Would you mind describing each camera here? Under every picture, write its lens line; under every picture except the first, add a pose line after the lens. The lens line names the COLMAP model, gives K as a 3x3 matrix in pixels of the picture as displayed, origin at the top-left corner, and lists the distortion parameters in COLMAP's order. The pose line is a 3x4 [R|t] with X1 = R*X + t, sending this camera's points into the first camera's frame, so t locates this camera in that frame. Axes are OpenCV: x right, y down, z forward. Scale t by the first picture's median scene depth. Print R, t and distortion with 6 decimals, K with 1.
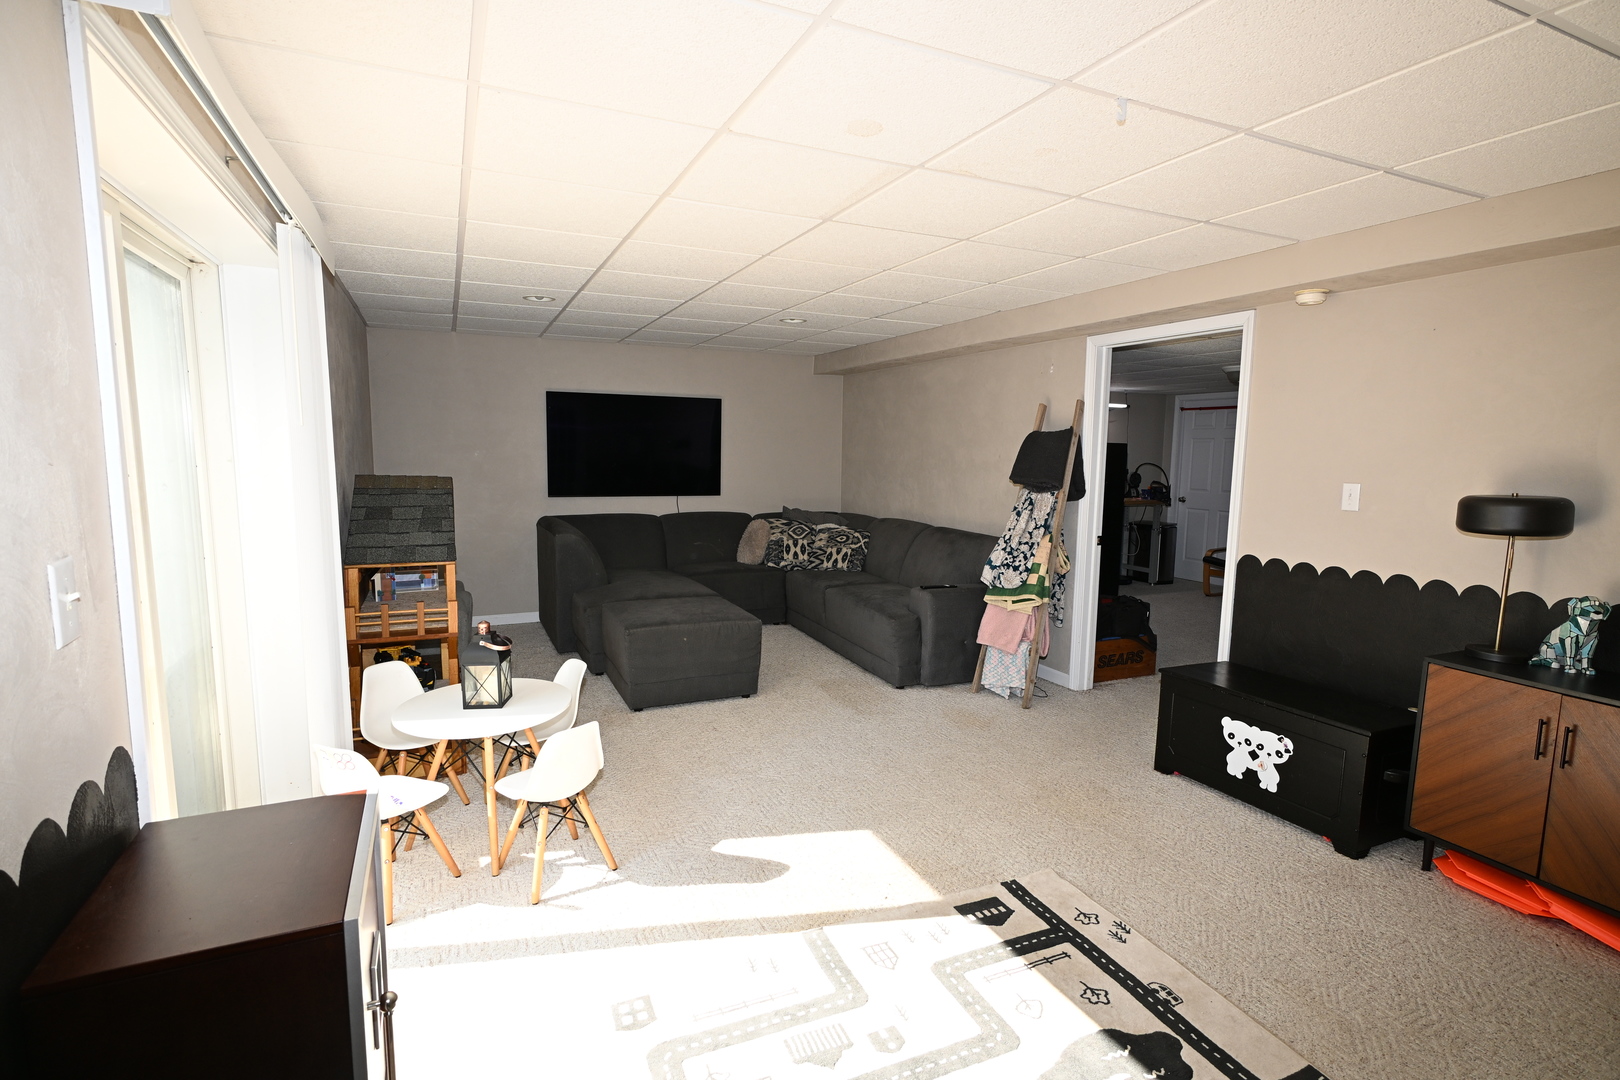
lens RADIAL K [[789.2, 0, 812.4], [0, 789.2, 541.3], [0, 0, 1]] dist [-0.004342, -0.000474]
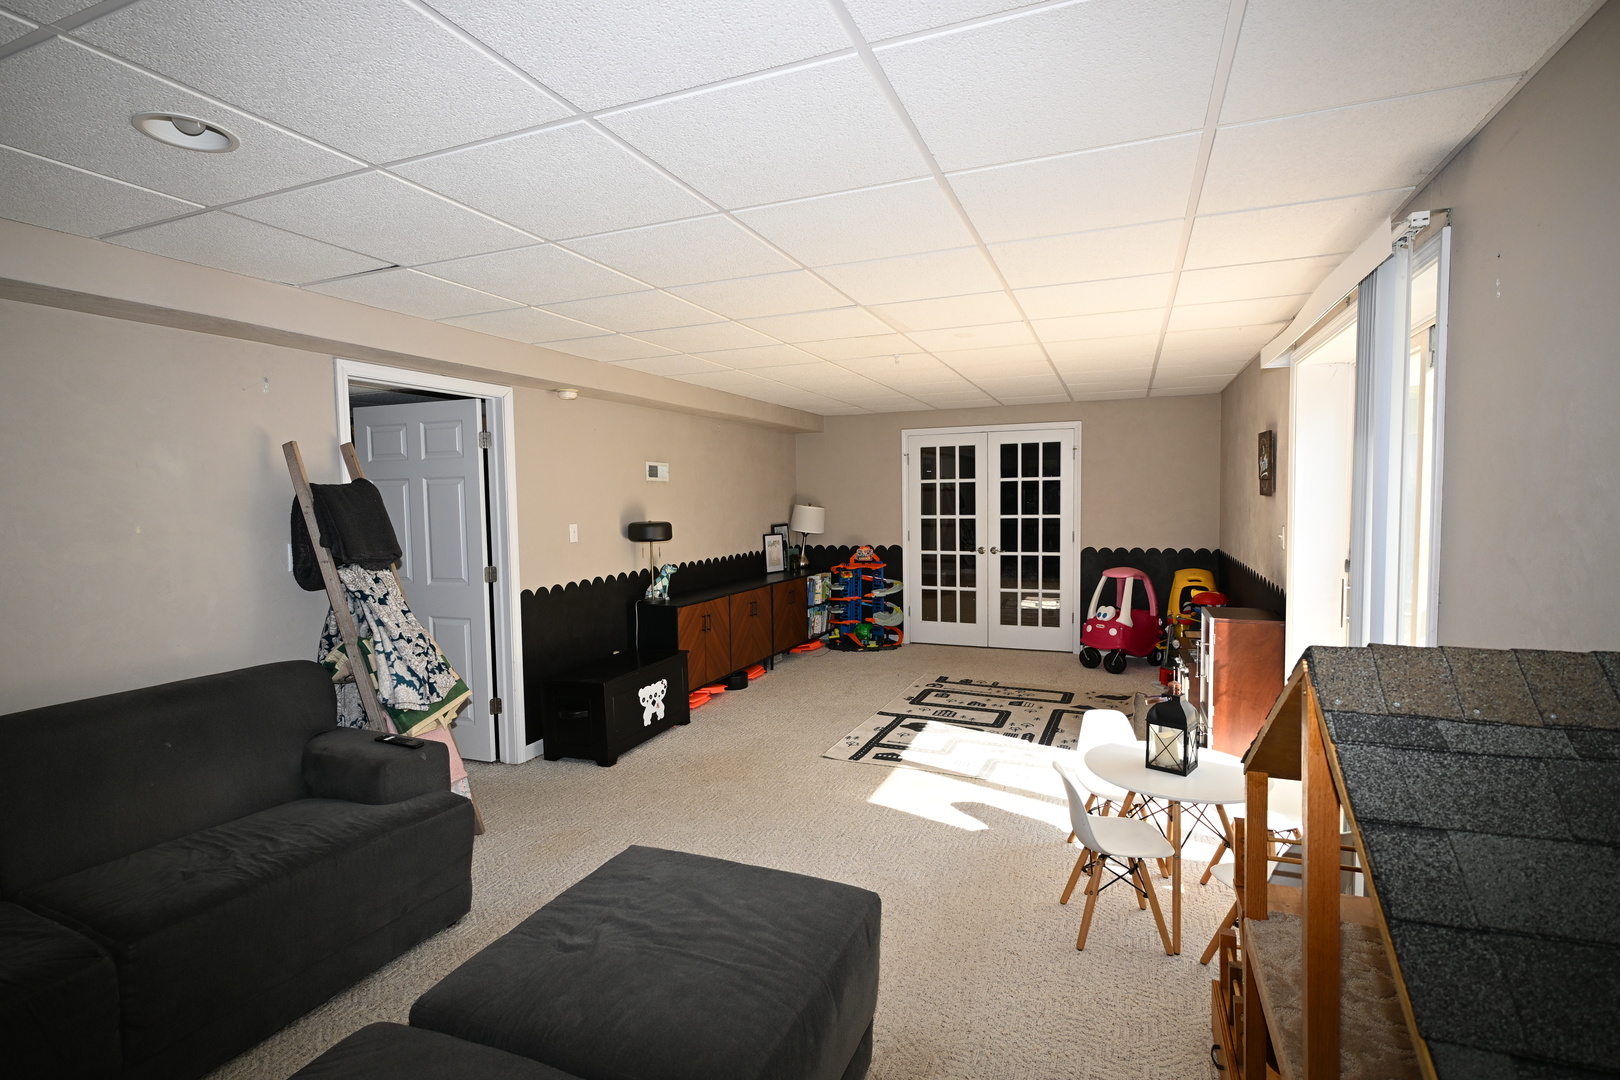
lens RADIAL K [[789.2, 0, 811.7], [0, 789.2, 537.9], [0, 0, 1]] dist [-0.004342, -0.000474]
pose [[-0.683028, -0.043827, 0.729076, -0.749639], [0.101111, 0.982913, 0.153810, -0.245415], [-0.723360, 0.178775, -0.666926, 1.783986]]
